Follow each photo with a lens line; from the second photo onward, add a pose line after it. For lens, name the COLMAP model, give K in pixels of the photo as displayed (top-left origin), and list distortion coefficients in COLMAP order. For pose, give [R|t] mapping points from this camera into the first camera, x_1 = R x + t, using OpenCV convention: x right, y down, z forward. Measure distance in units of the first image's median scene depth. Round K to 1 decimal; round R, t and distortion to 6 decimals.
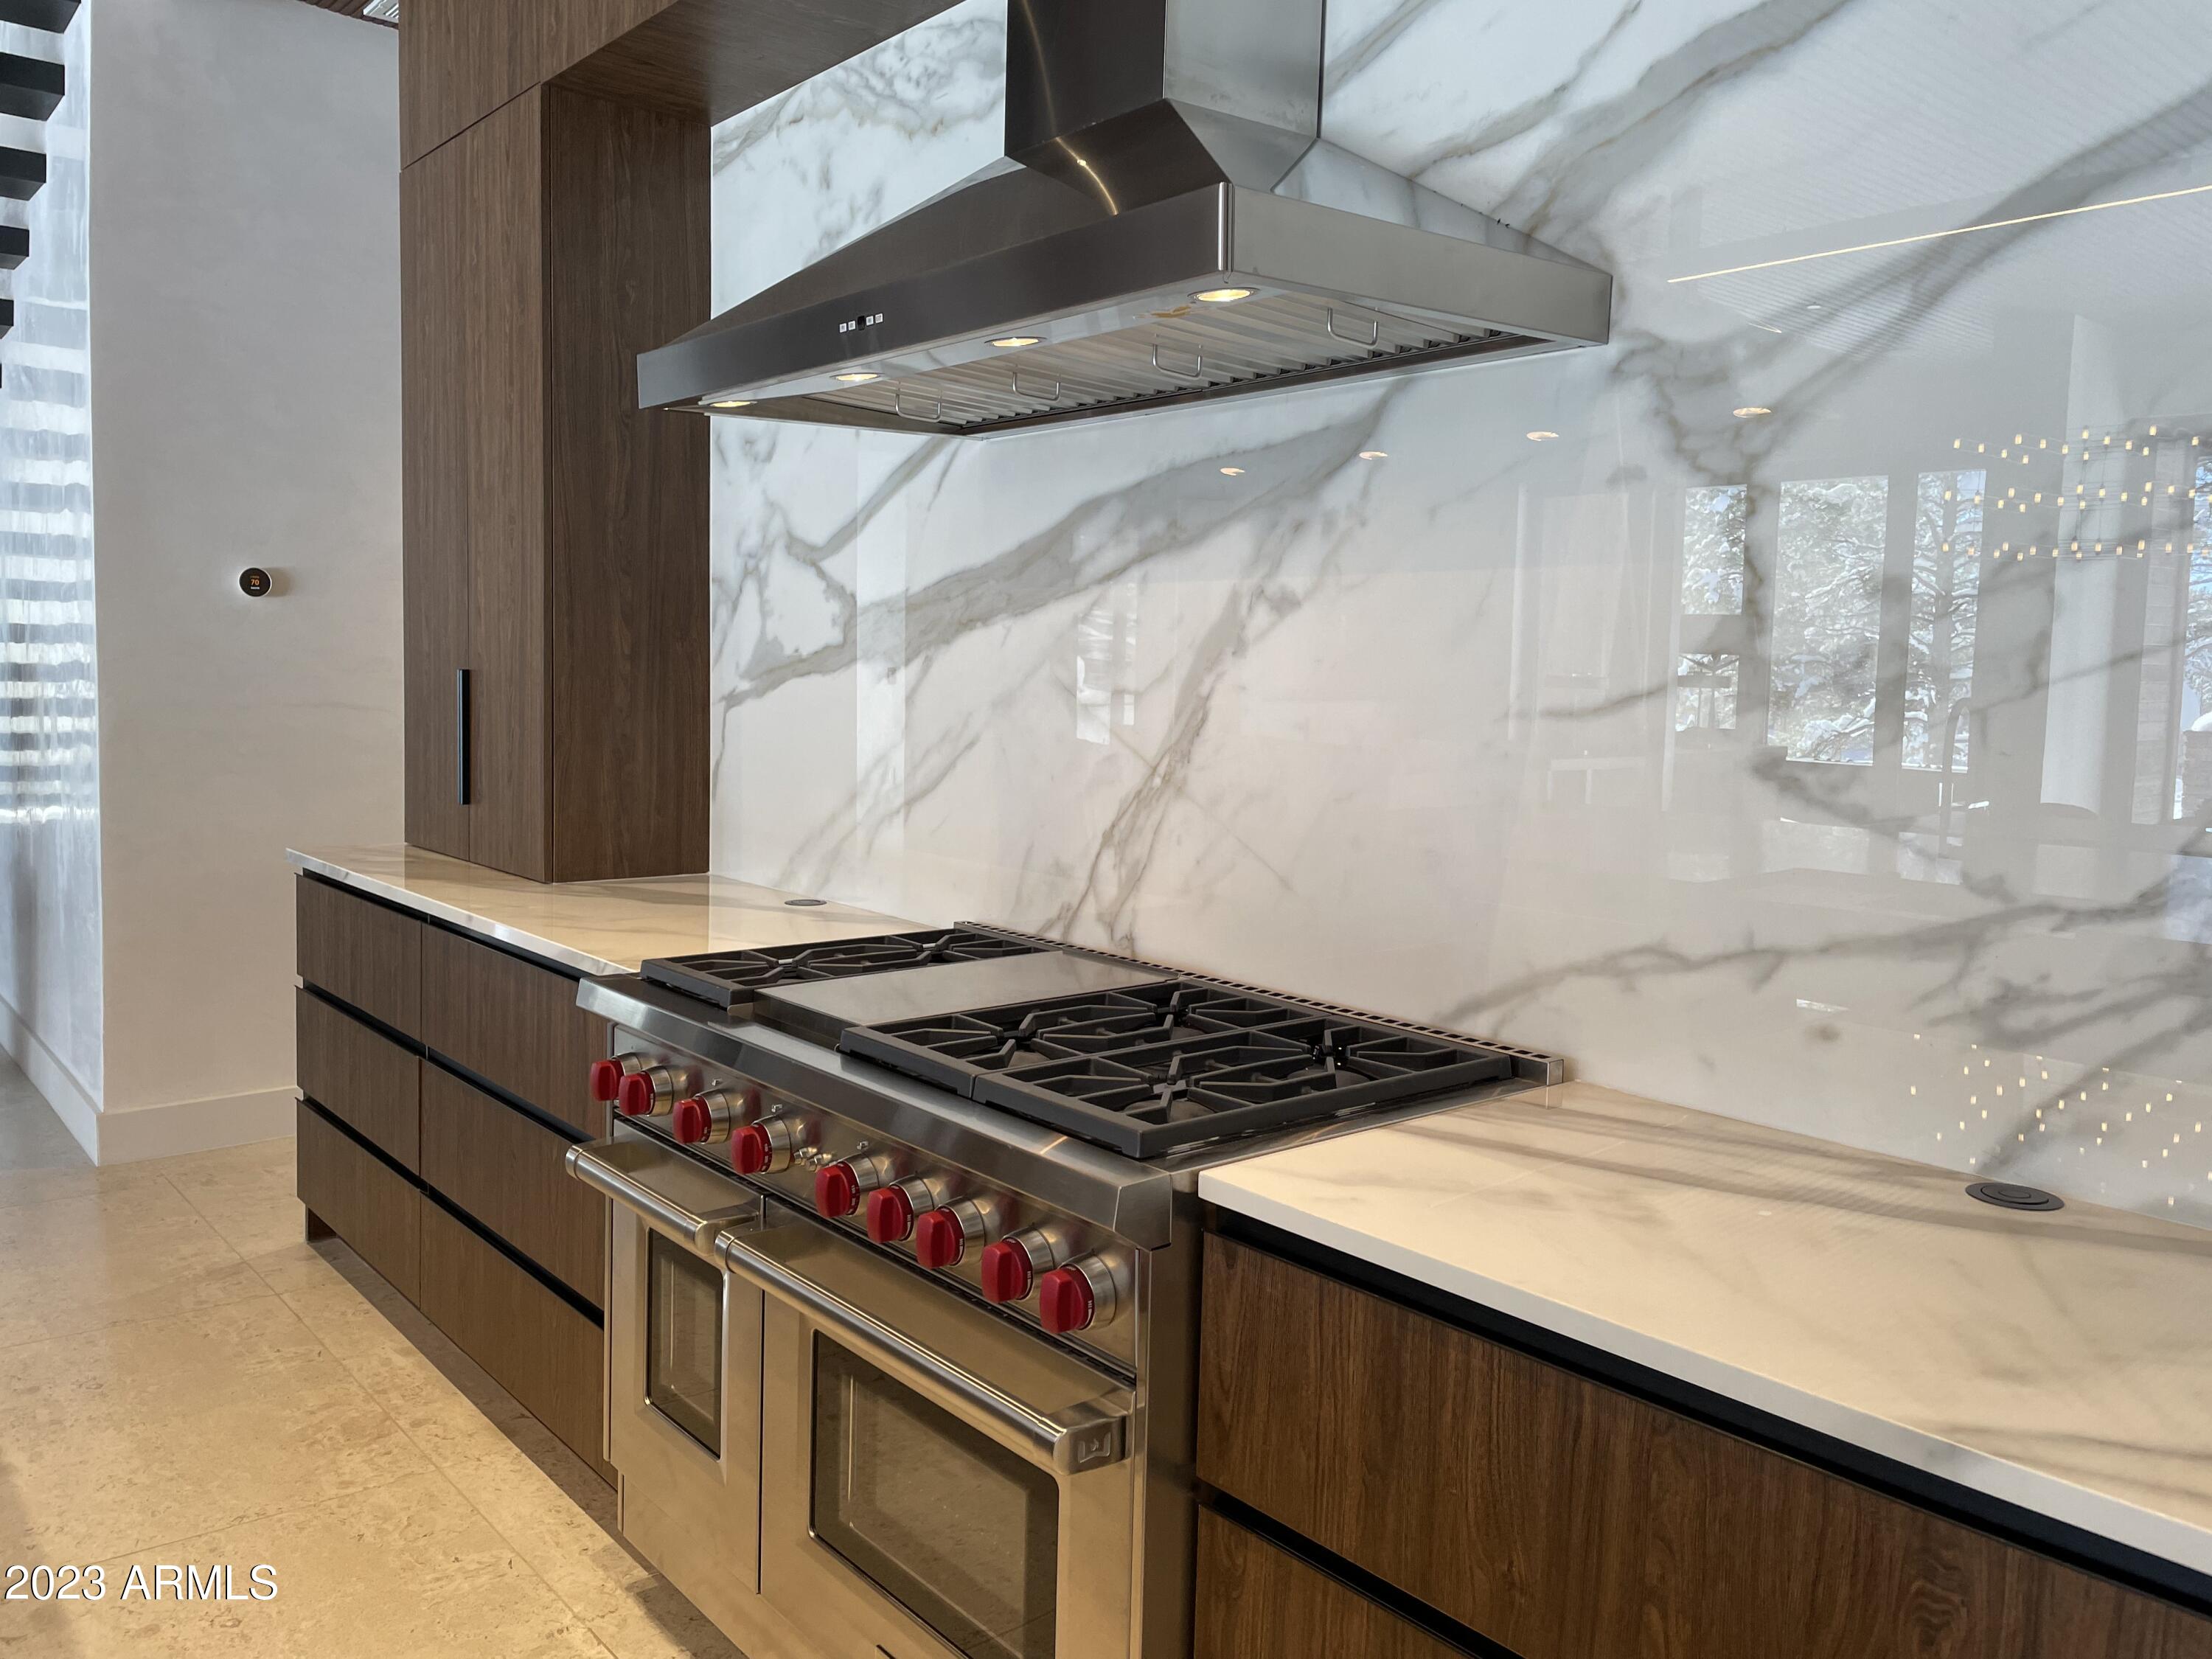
lens RADIAL K [[1675.6, 0, 1113.5], [0, 1675.6, 800.1], [0, 0, 1]] dist [0.058956, -0.061663]
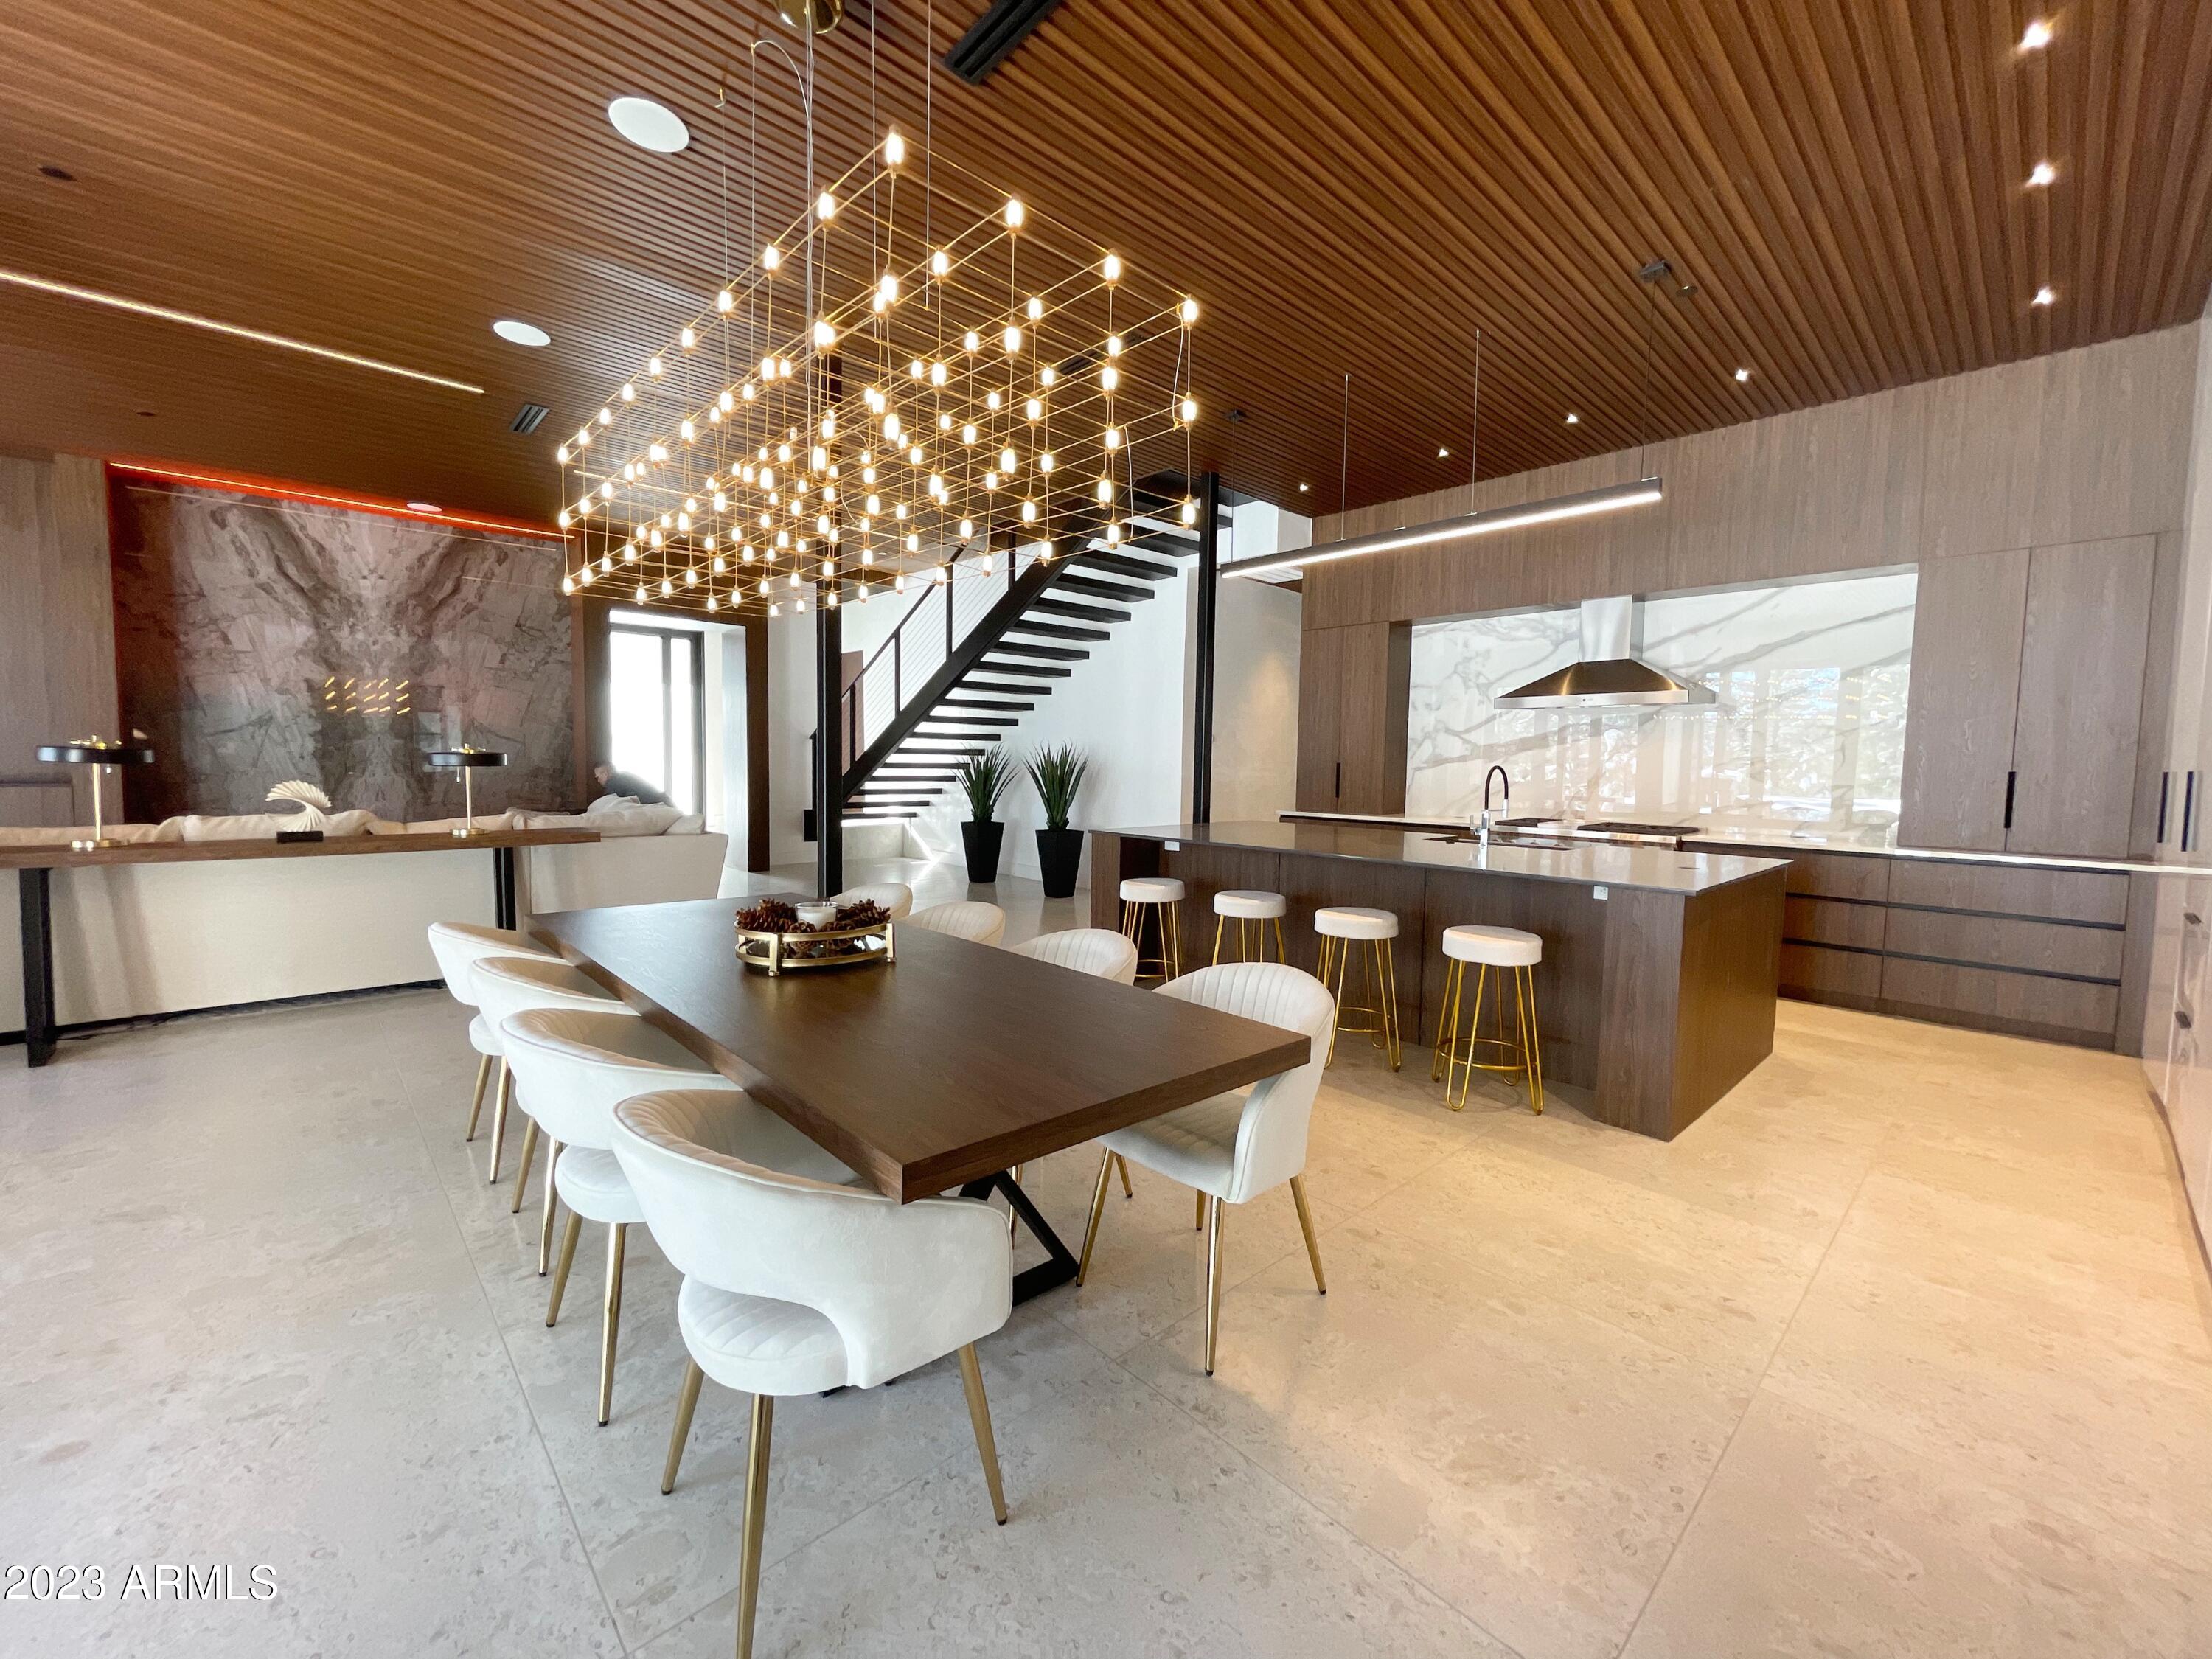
lens RADIAL K [[894.7, 0, 1107.6], [0, 894.7, 820.4], [0, 0, 1]] dist [-0.003424, 0.003474]
pose [[0.999069, -0.013987, 0.040819, -1.199486], [0.014367, 0.999856, -0.009027, 0.081510], [-0.040686, 0.009605, 0.999126, -1.240310]]
